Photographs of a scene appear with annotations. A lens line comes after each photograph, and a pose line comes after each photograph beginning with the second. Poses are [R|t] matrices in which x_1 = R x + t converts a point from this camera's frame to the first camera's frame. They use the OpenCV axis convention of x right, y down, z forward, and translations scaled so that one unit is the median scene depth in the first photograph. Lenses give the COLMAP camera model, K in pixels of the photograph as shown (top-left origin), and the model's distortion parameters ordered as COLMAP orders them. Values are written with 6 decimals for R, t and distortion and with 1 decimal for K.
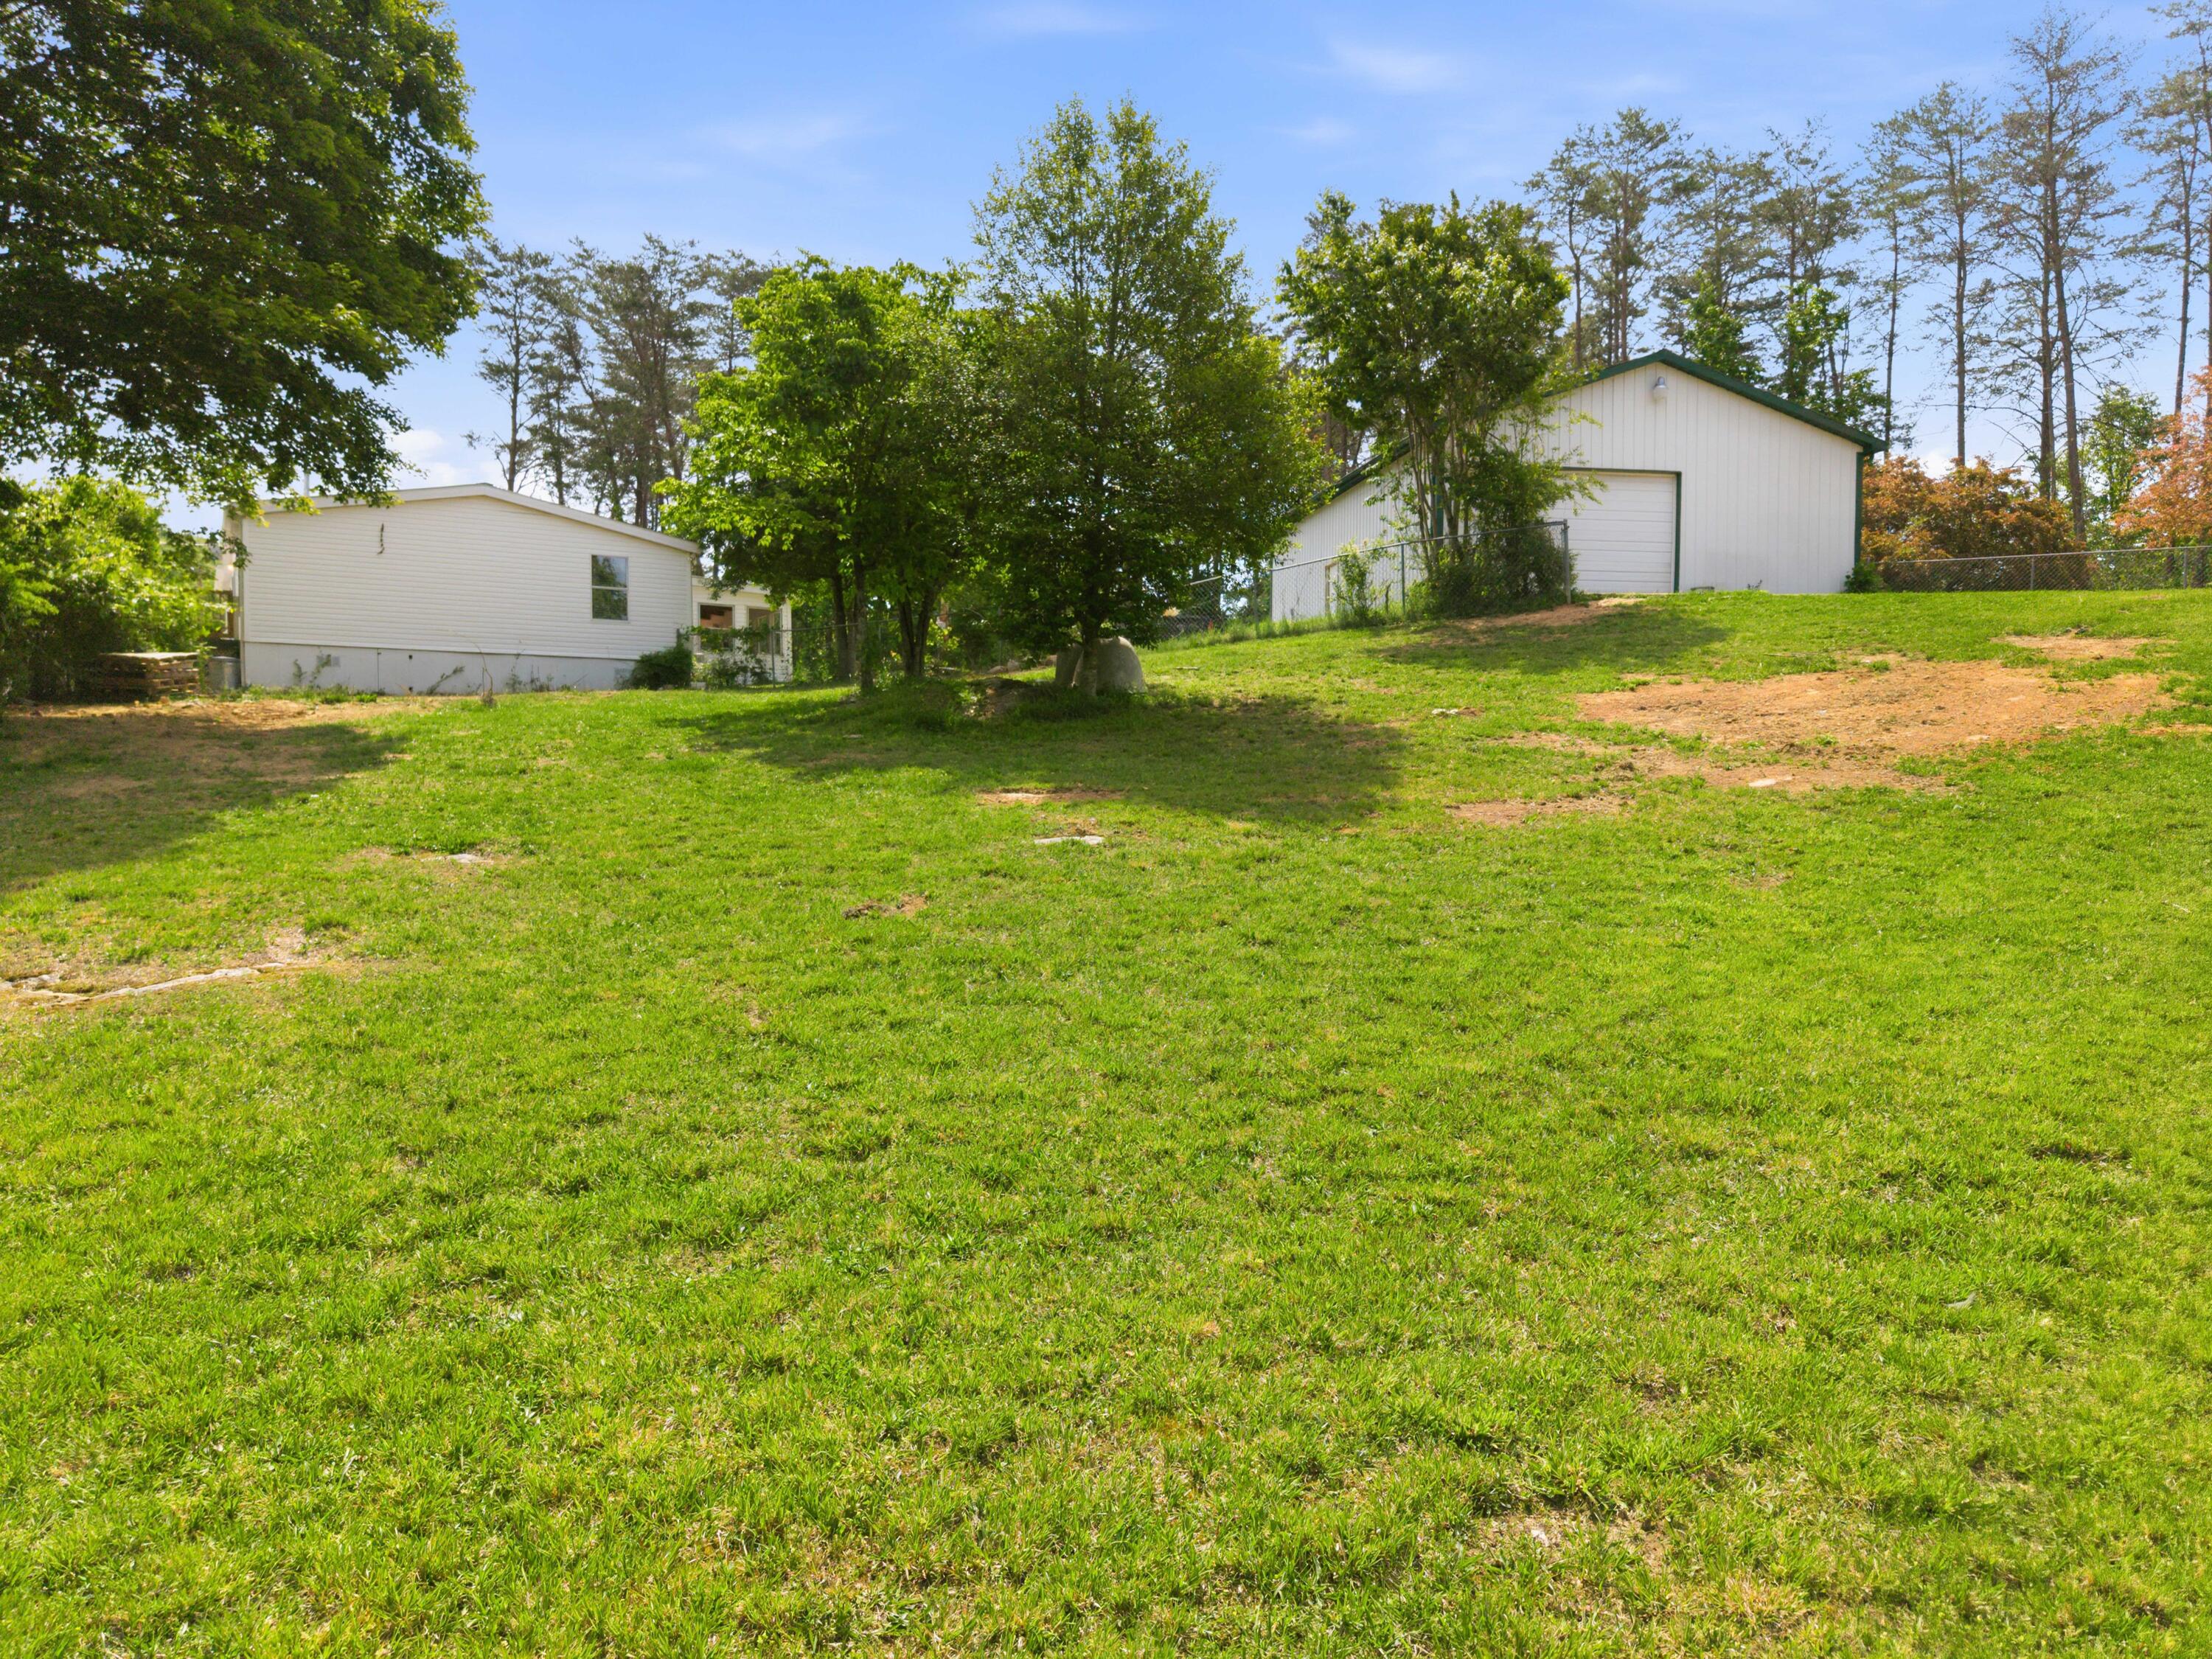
lens RADIAL K [[1497.3, 0, 1126.8], [0, 1497.3, 814.2], [0, 0, 1]] dist [0.029154, -0.023612]
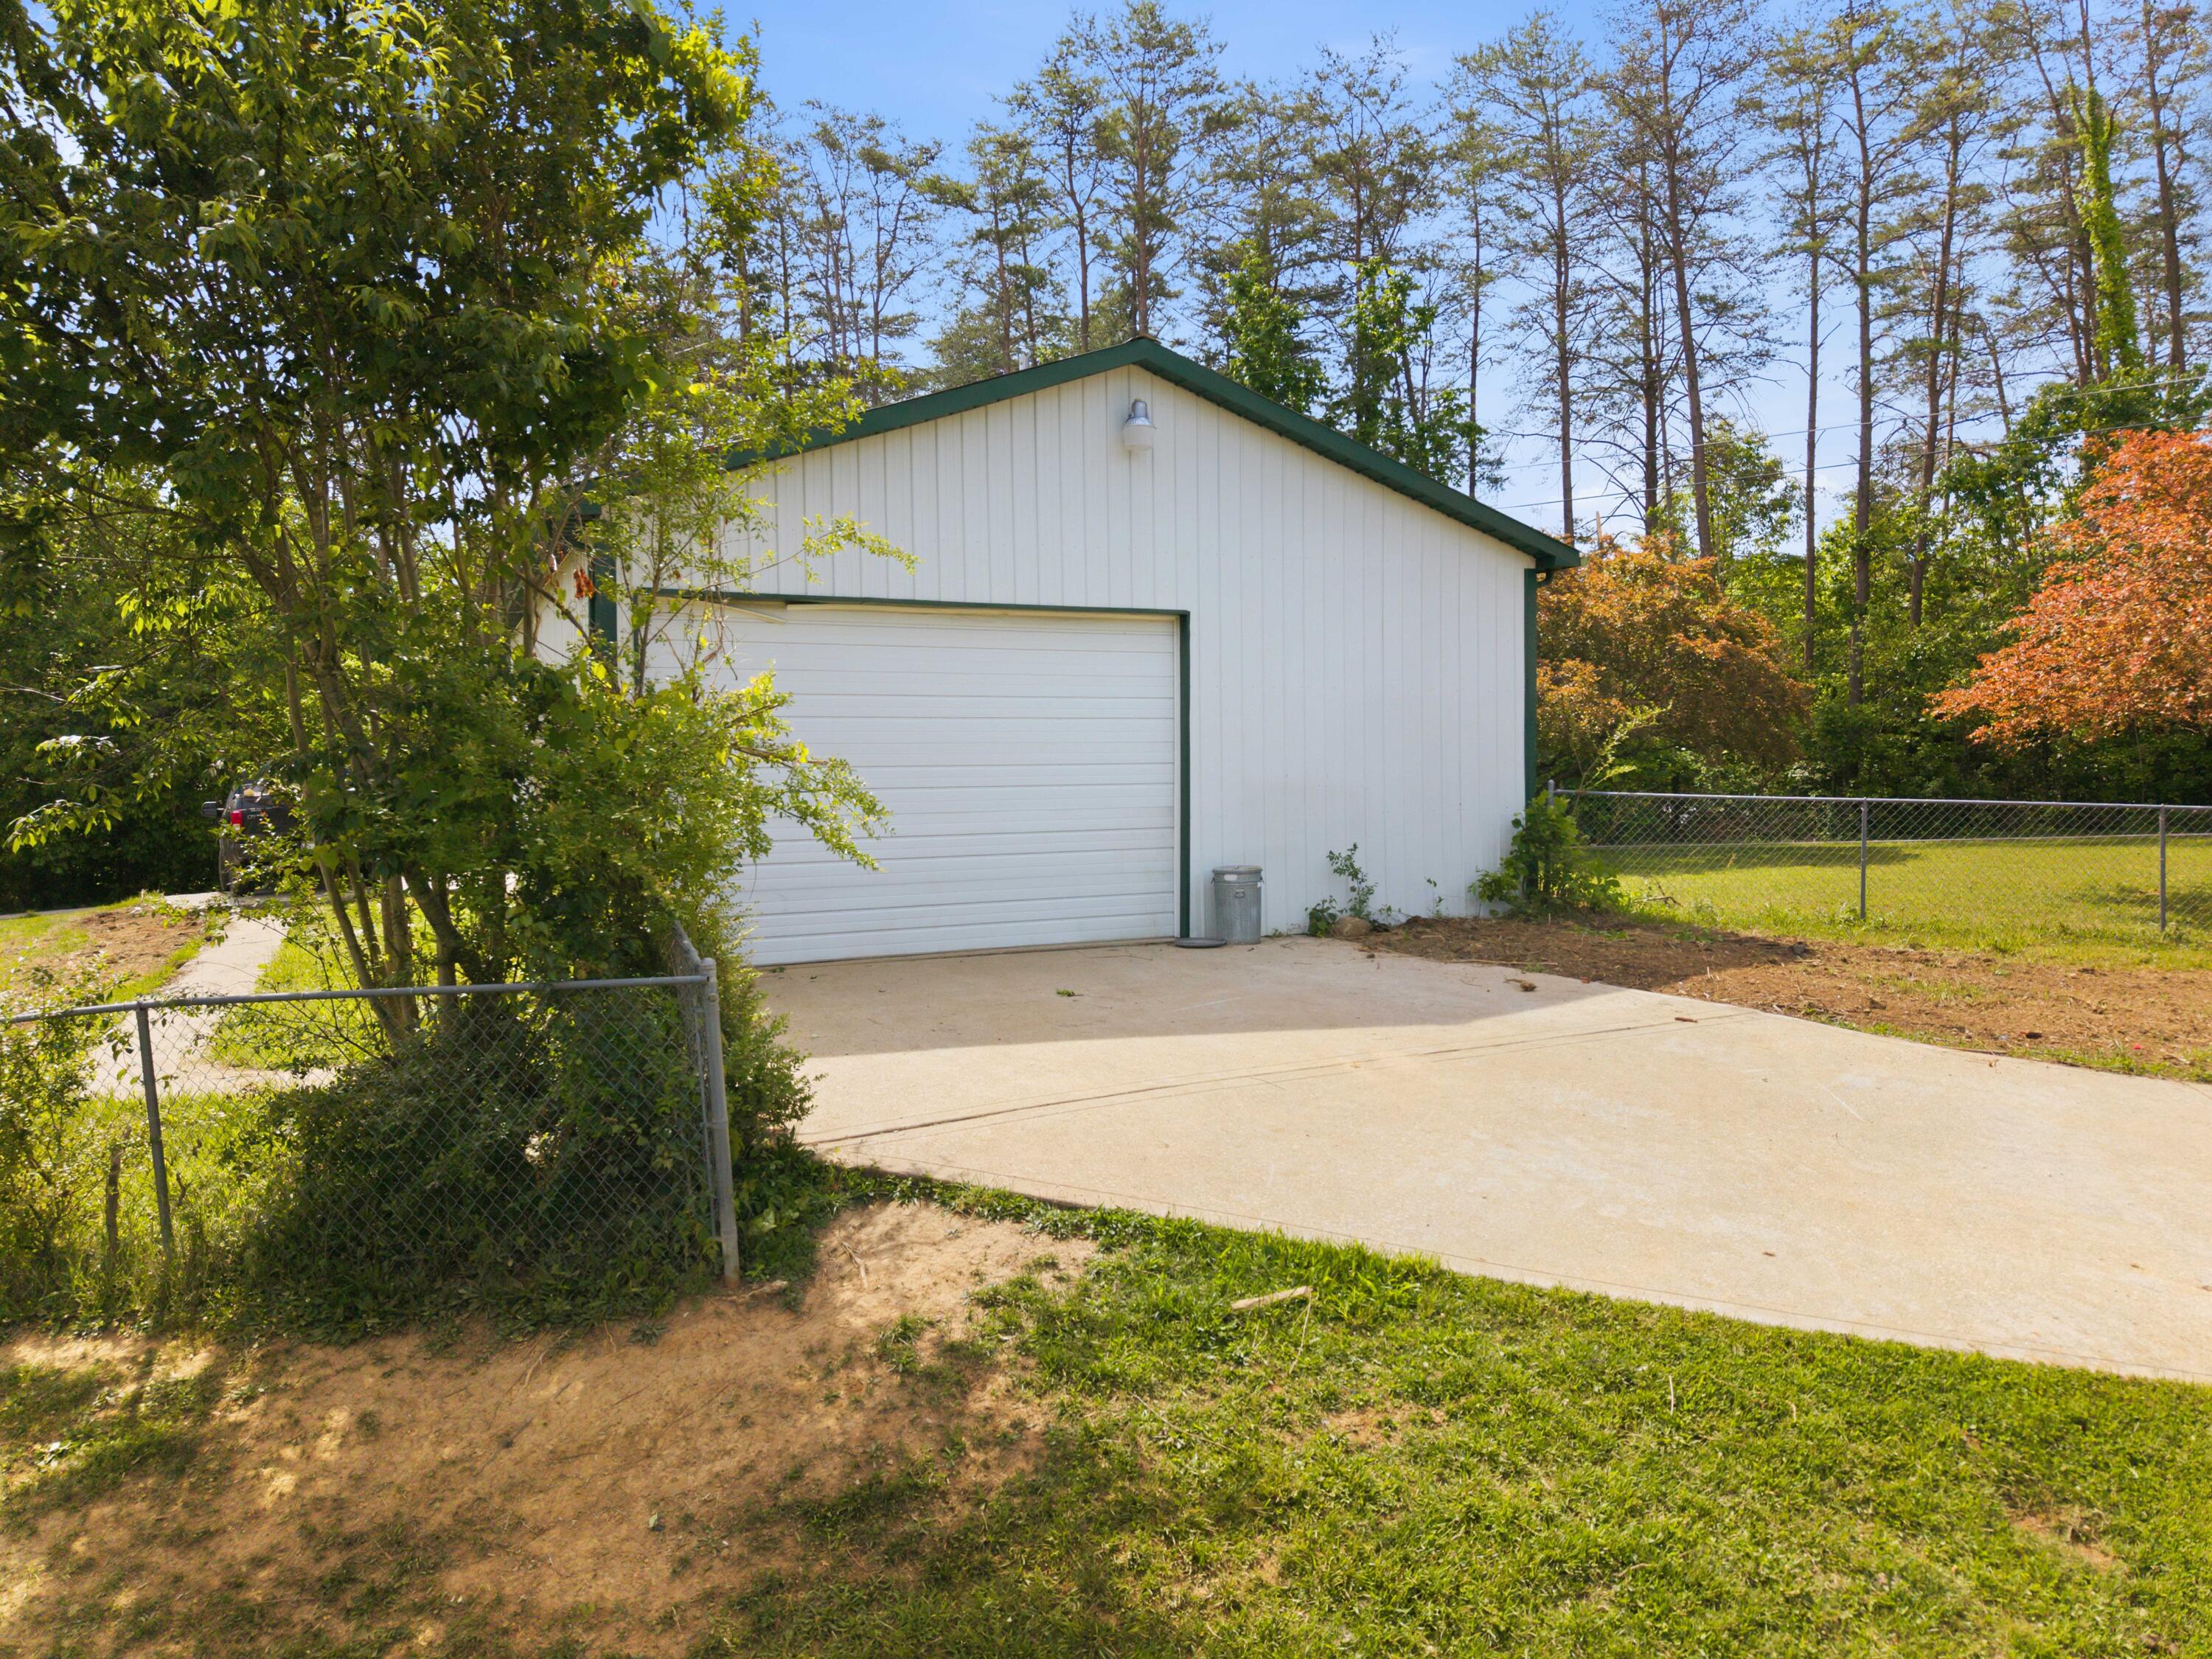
lens RADIAL K [[1497.3, 0, 1108.6], [0, 1497.3, 787.6], [0, 0, 1]] dist [0.029154, -0.023612]
pose [[0.965989, -0.019392, 0.257853, 0.278396], [0.019674, 0.999805, 0.001487, -0.216191], [-0.257832, 0.003636, 0.966183, 0.699308]]
